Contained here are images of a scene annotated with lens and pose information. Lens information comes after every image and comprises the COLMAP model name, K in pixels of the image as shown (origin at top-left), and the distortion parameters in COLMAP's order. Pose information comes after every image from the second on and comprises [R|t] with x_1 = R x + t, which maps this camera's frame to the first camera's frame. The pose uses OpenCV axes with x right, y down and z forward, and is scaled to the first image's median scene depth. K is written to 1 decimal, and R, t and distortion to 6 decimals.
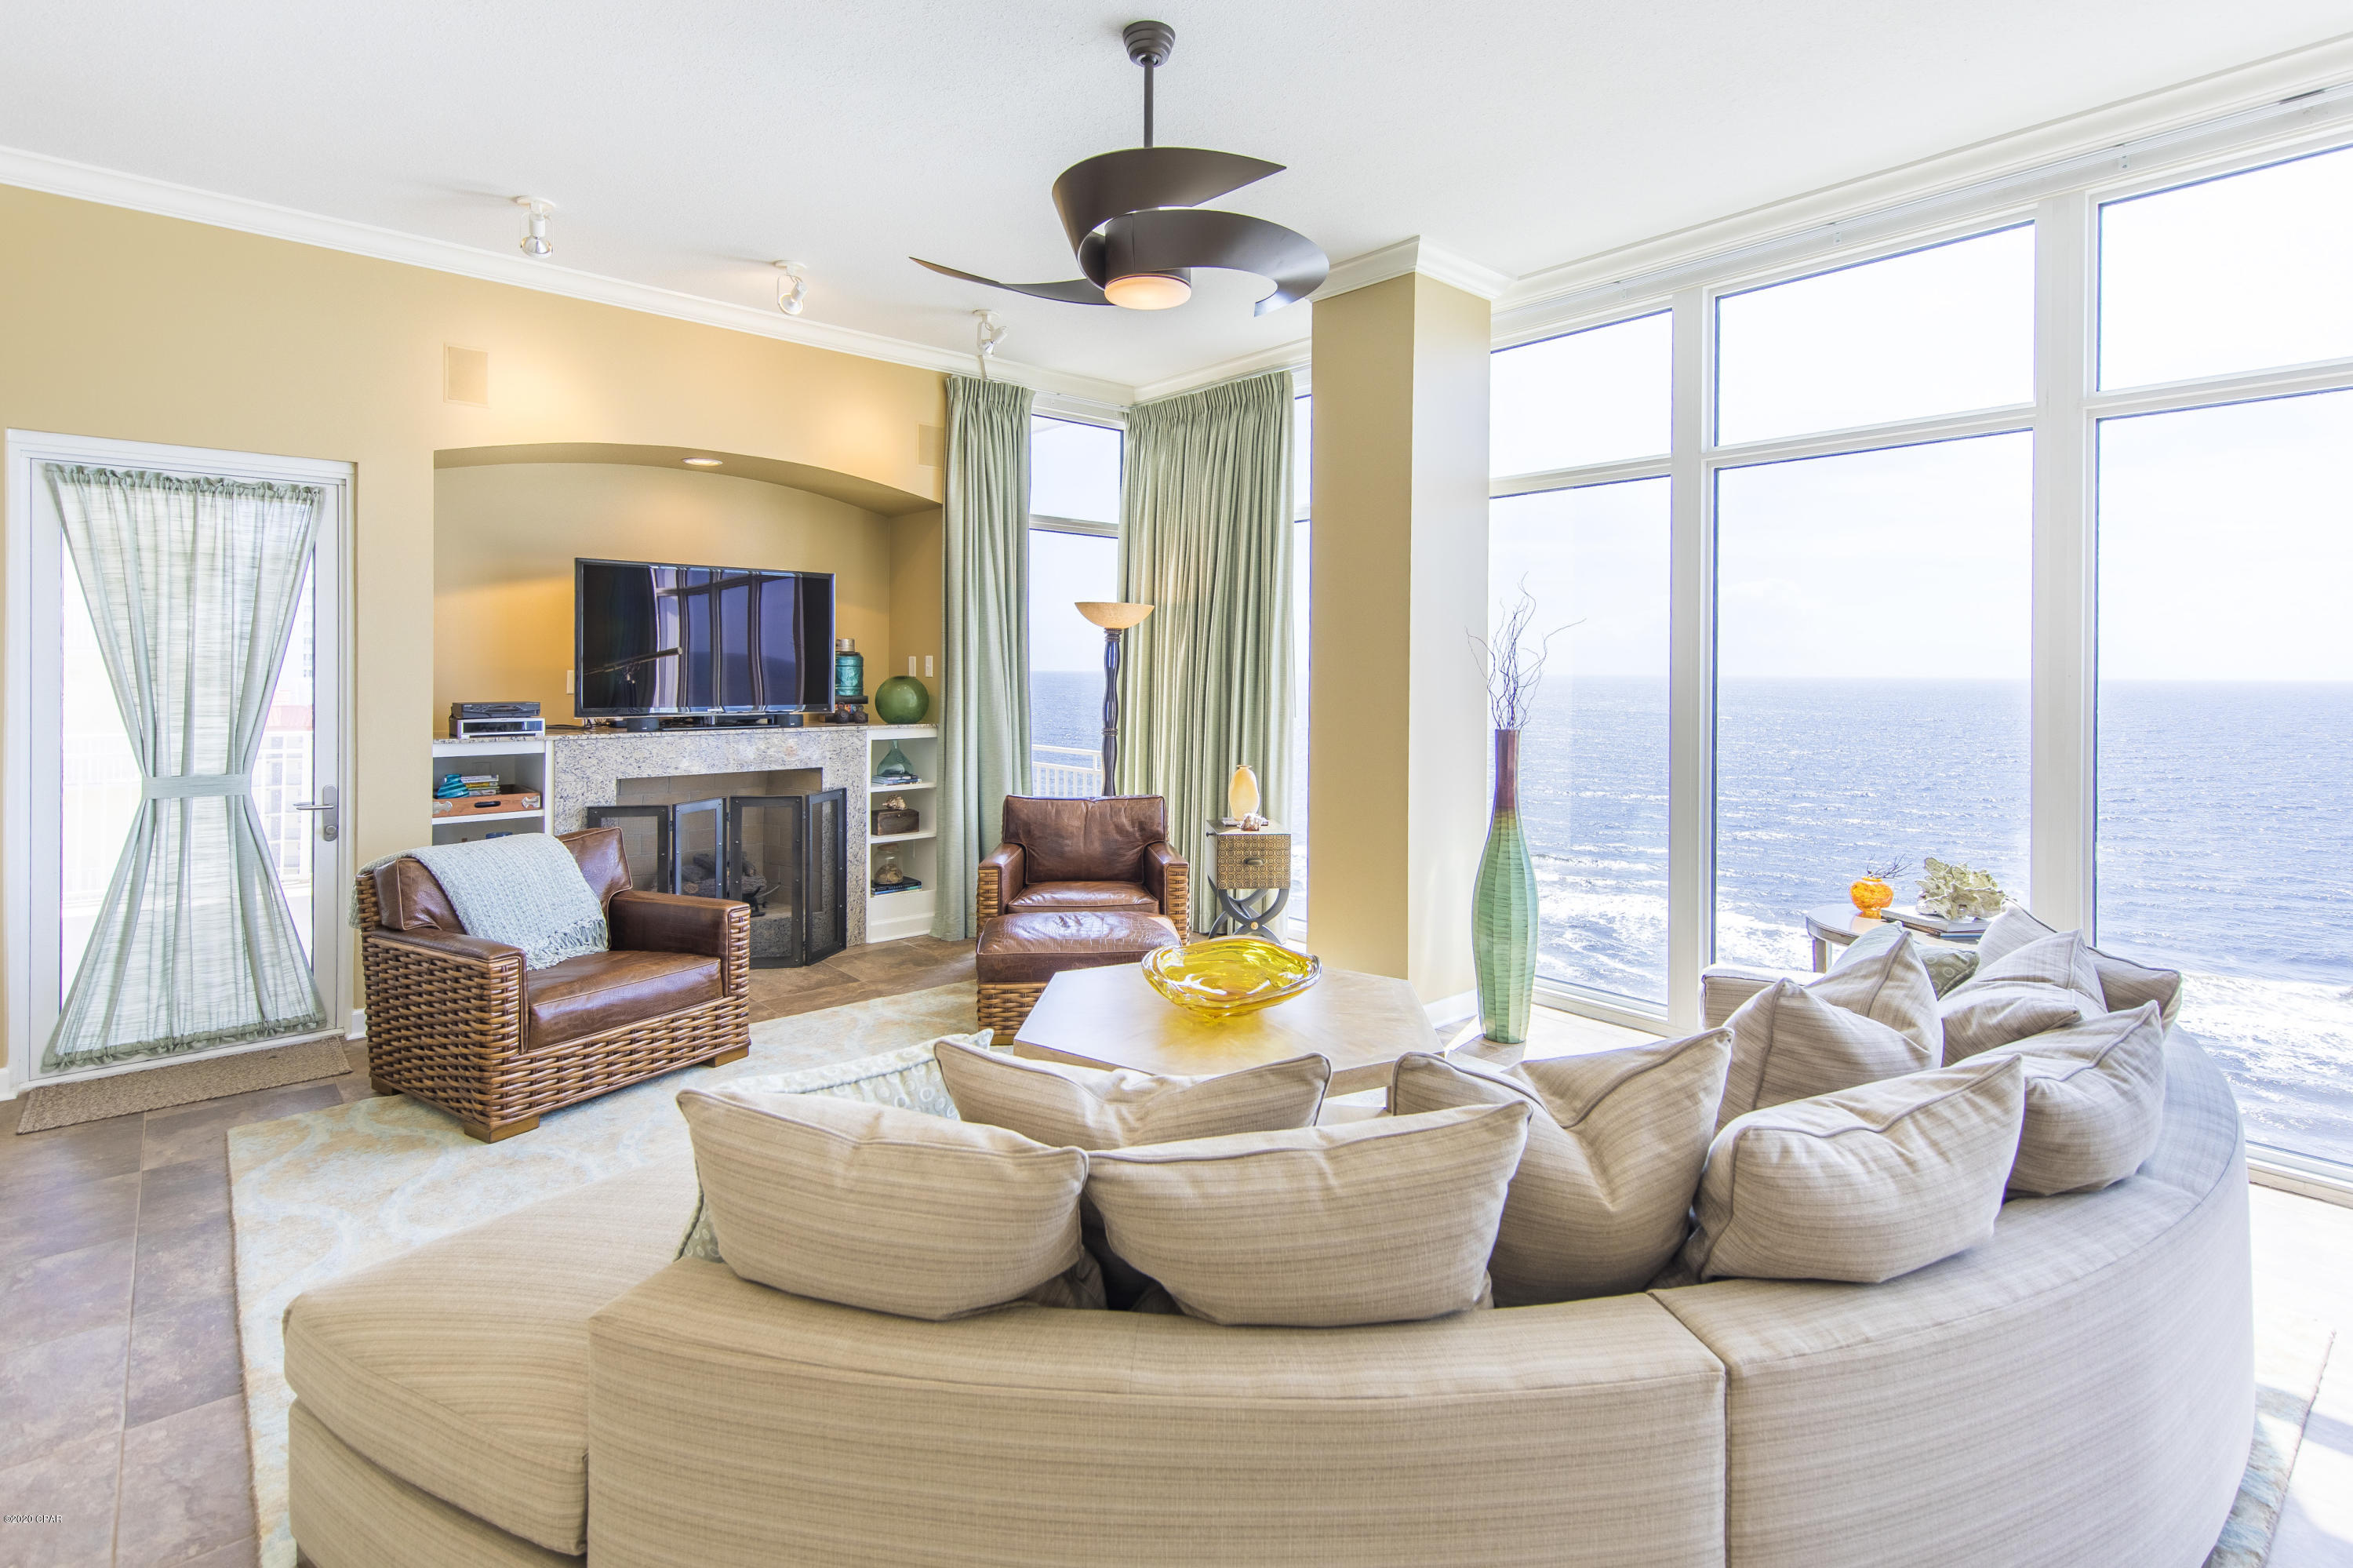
lens RADIAL K [[1132.7, 0, 1168.2], [0, 1132.7, 681.6], [0, 0, 1]] dist [0.005651, 0.001257]
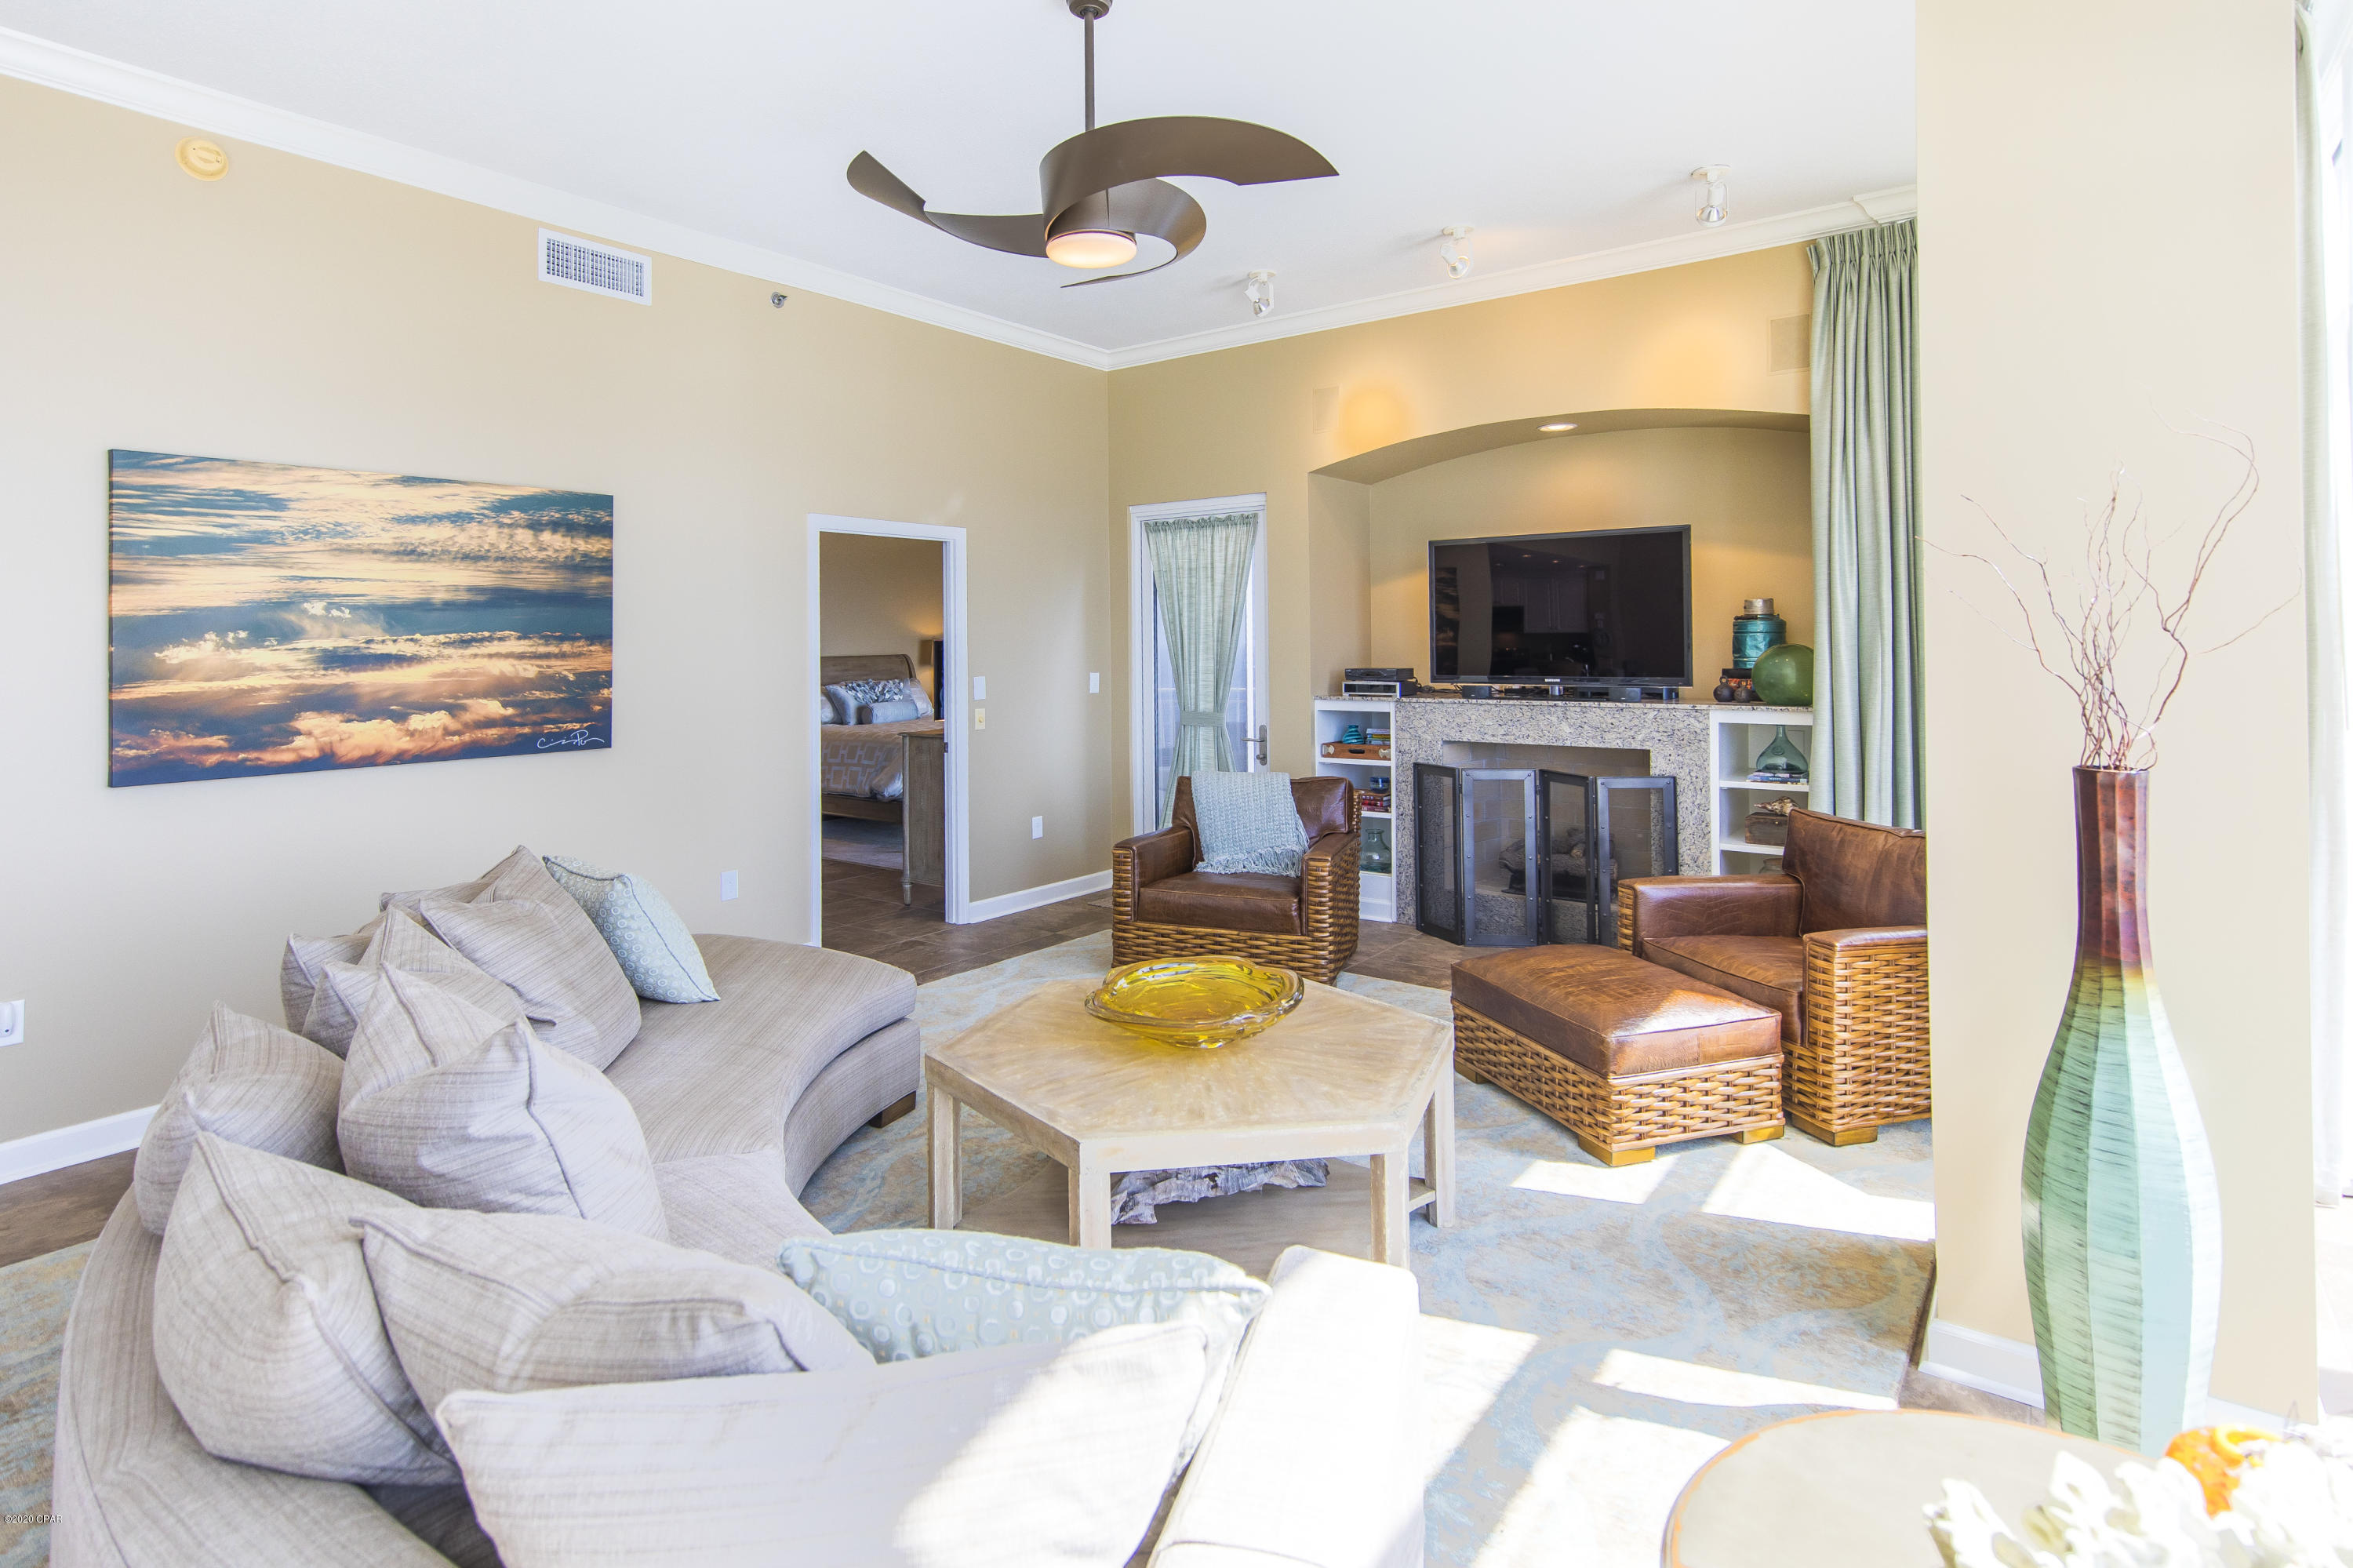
lens RADIAL K [[1193.8, 0, 1162.9], [0, 1193.8, 635.4], [0, 0, 1]] dist [0.006742, -0.000942]
pose [[0.206483, -0.012606, -0.978369, 0.662733], [-0.000491, 0.999916, -0.012988, -0.000095], [0.978450, 0.003162, 0.206460, 0.567576]]
